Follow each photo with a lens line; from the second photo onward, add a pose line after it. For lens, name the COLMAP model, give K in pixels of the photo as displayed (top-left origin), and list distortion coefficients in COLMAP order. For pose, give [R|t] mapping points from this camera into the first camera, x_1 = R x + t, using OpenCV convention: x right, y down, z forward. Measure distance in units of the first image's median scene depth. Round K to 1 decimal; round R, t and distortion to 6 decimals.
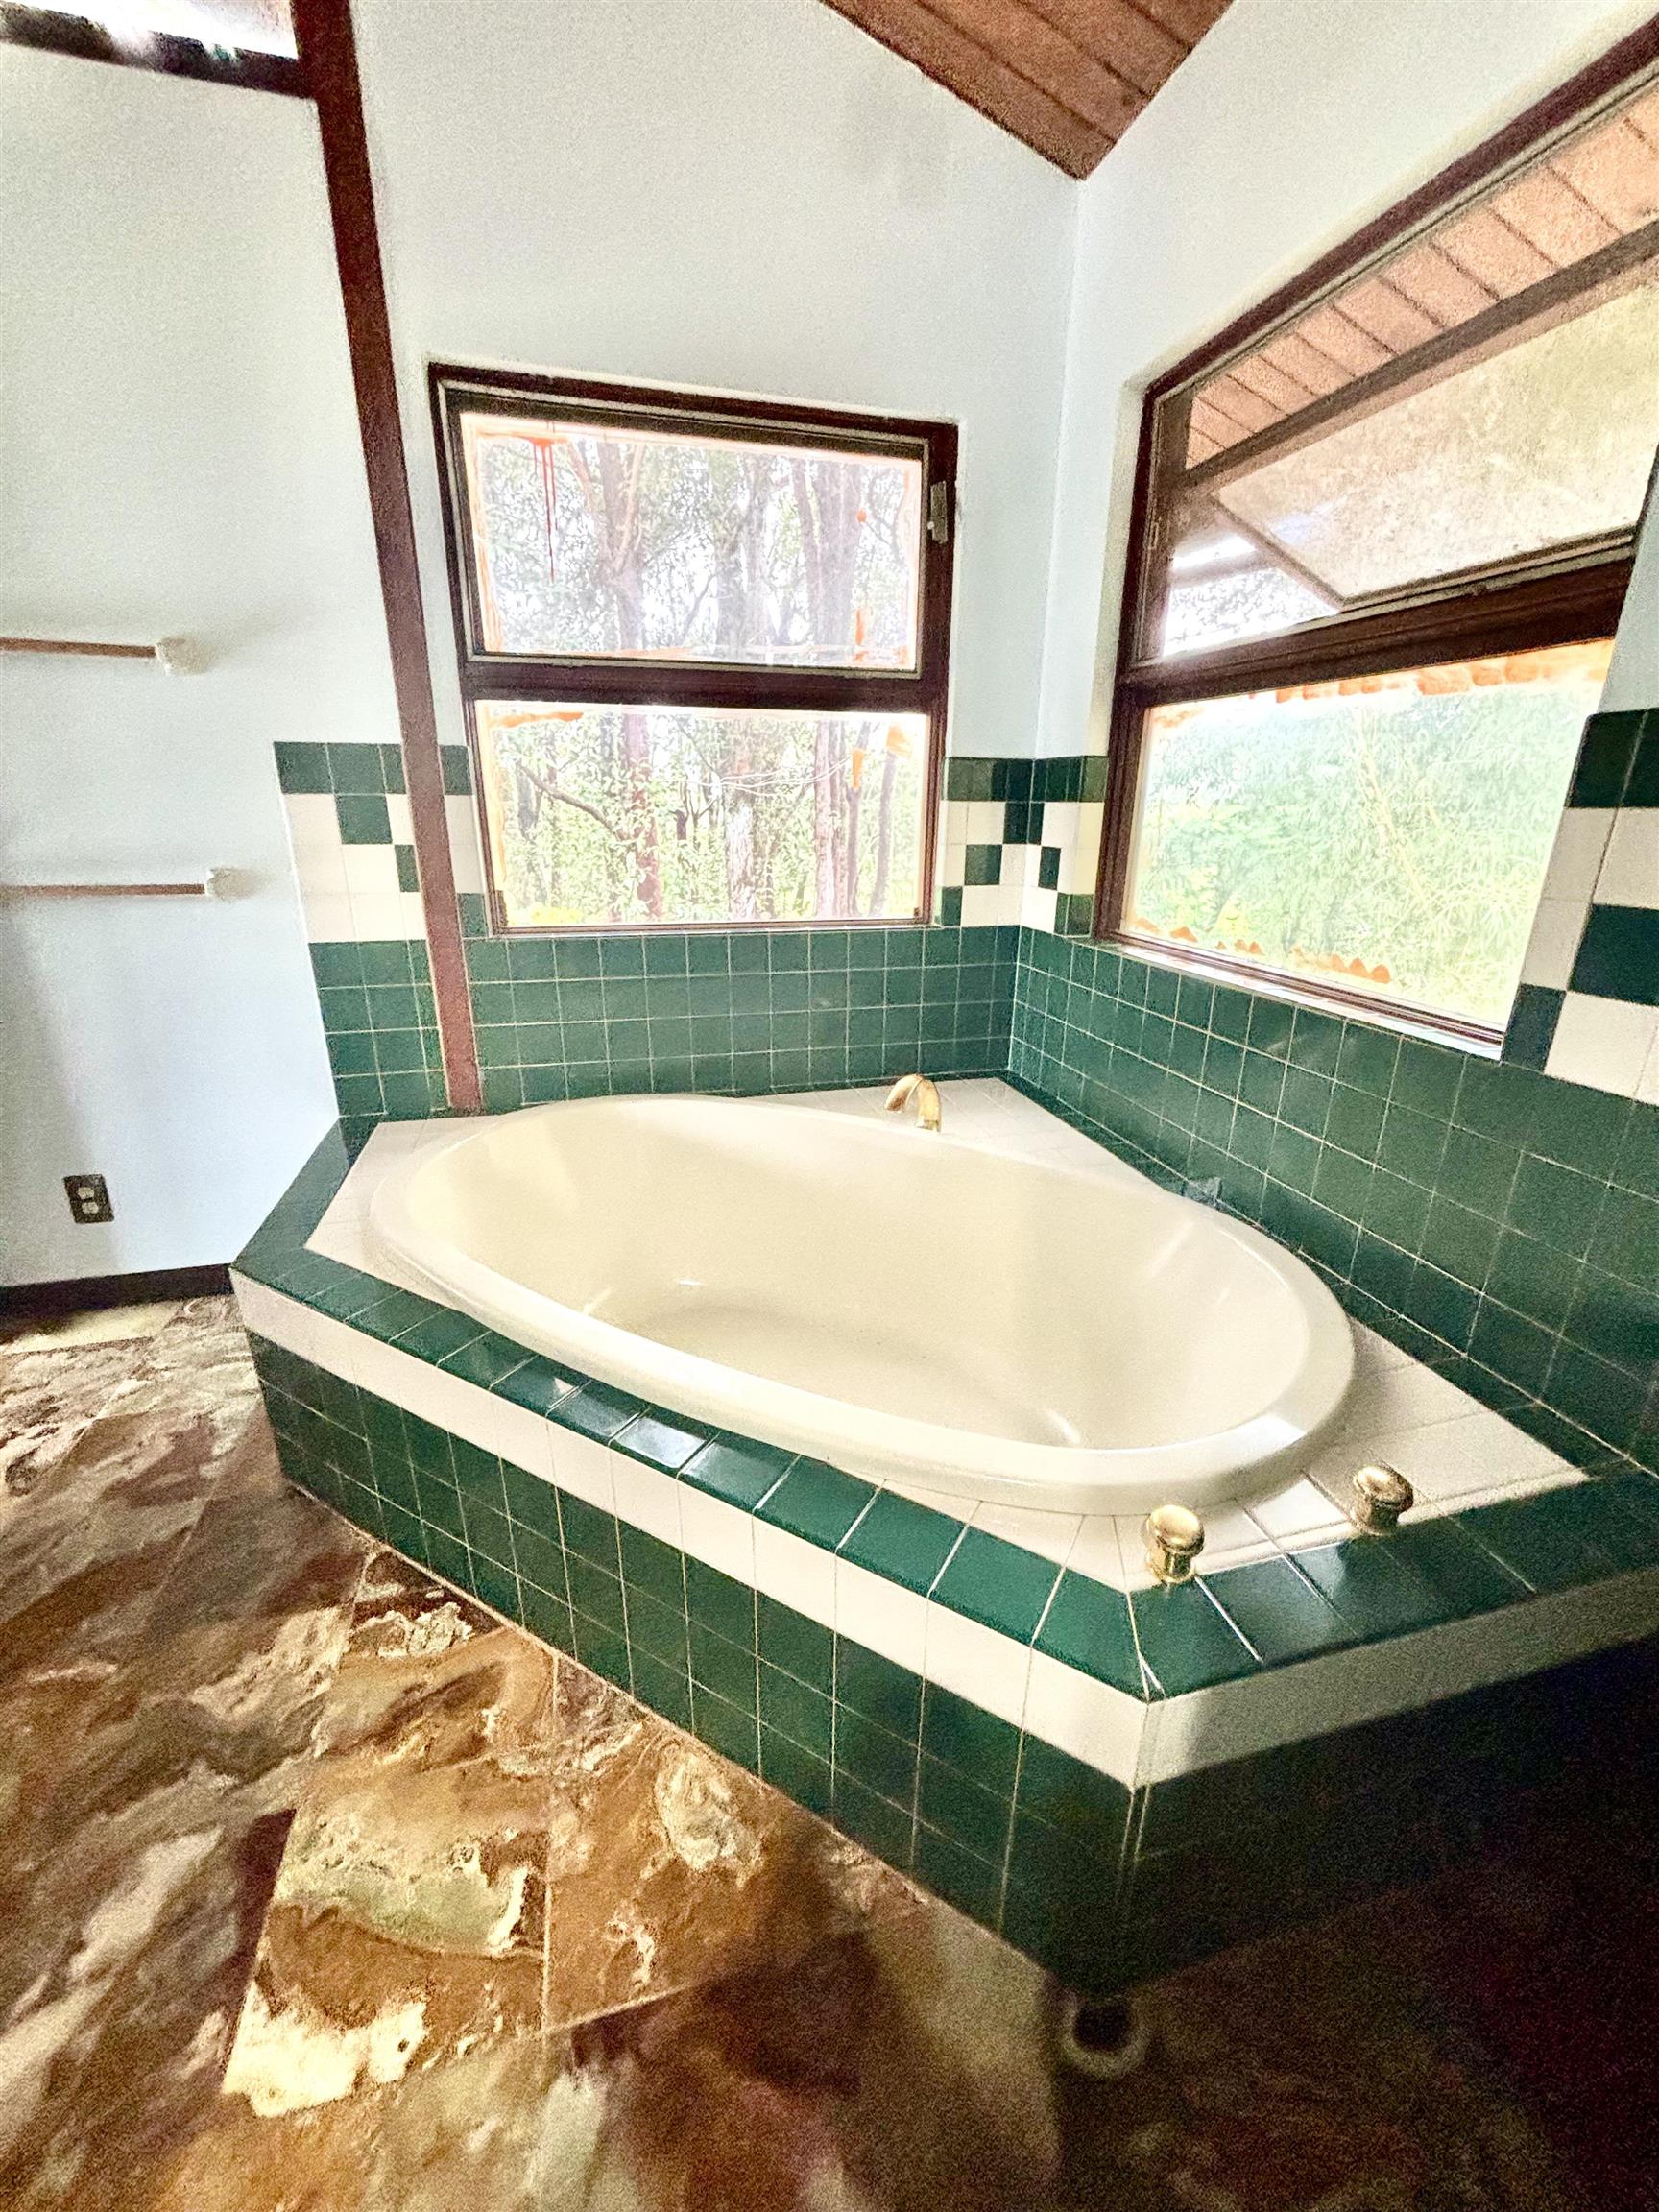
lens RADIAL K [[883.6, 0, 834.3], [0, 883.6, 1106.0], [0, 0, 1]] dist [0.010134, -0.000081]
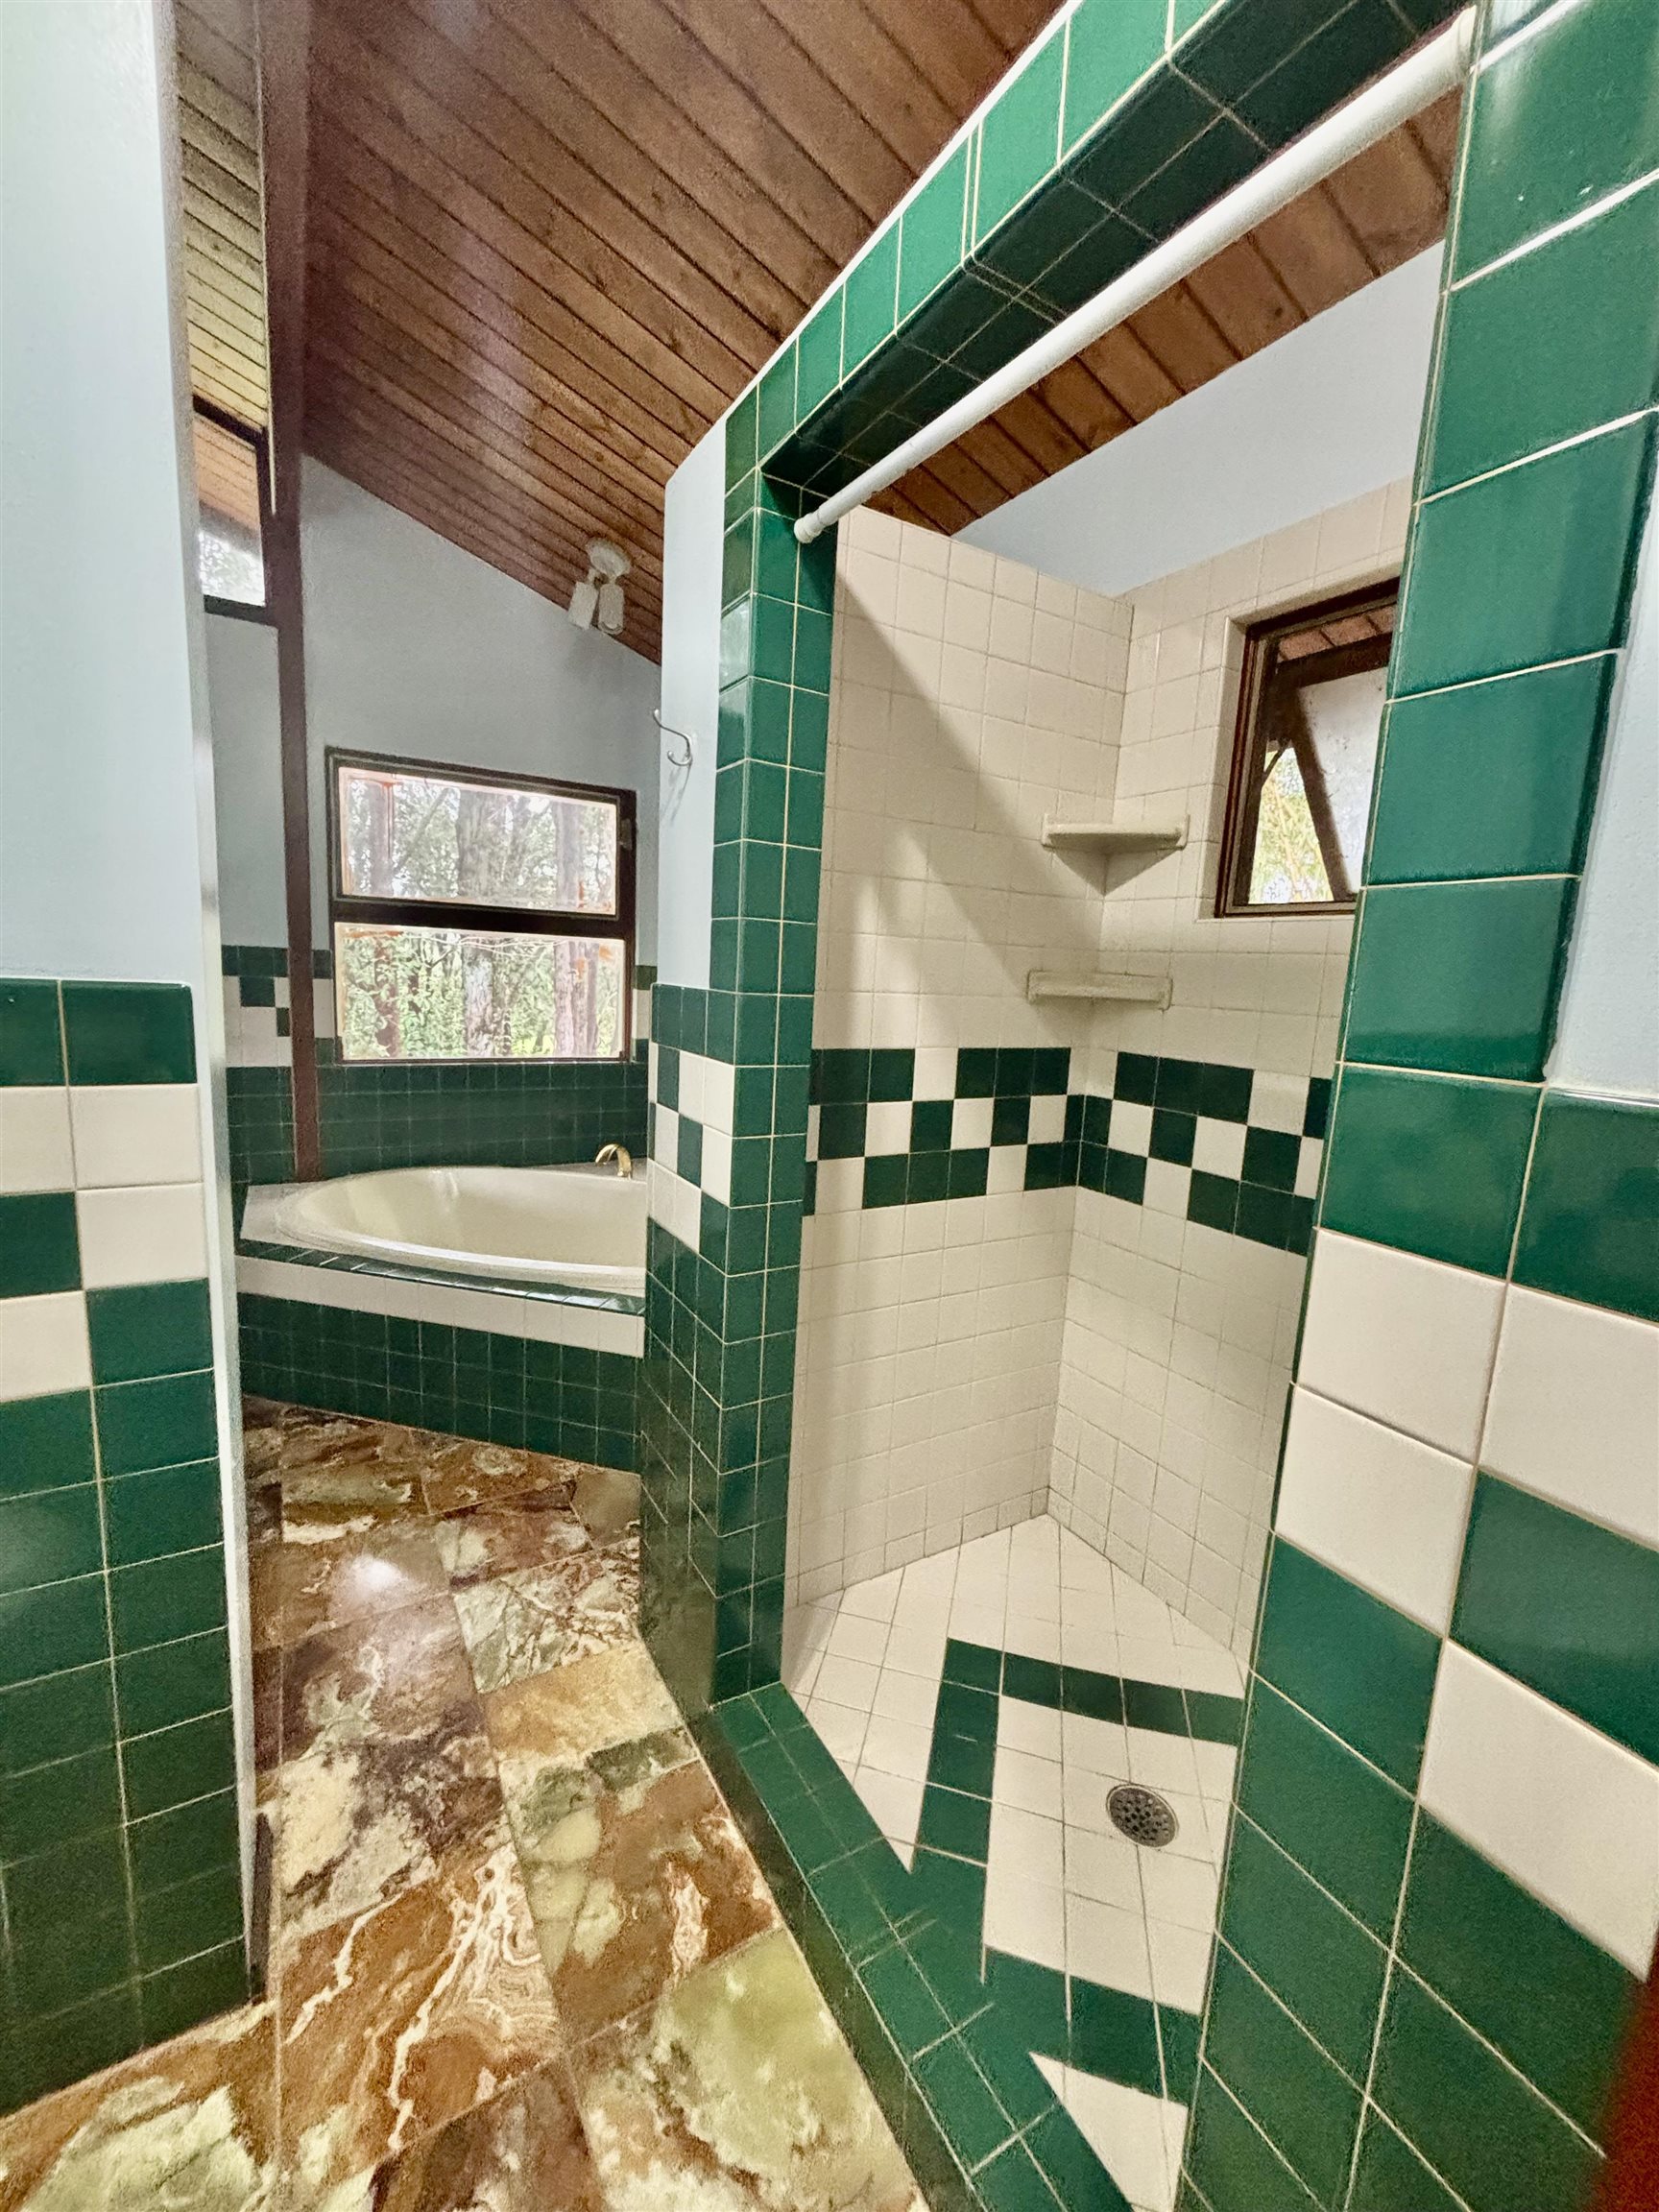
lens RADIAL K [[883.6, 0, 828.1], [0, 883.6, 1097.6], [0, 0, 1]] dist [0.010134, -0.000081]
pose [[0.961436, -0.002162, 0.275021, 0.015671], [0.050188, 0.984558, -0.167709, 0.164926], [-0.270411, 0.175044, 0.946698, -0.680359]]
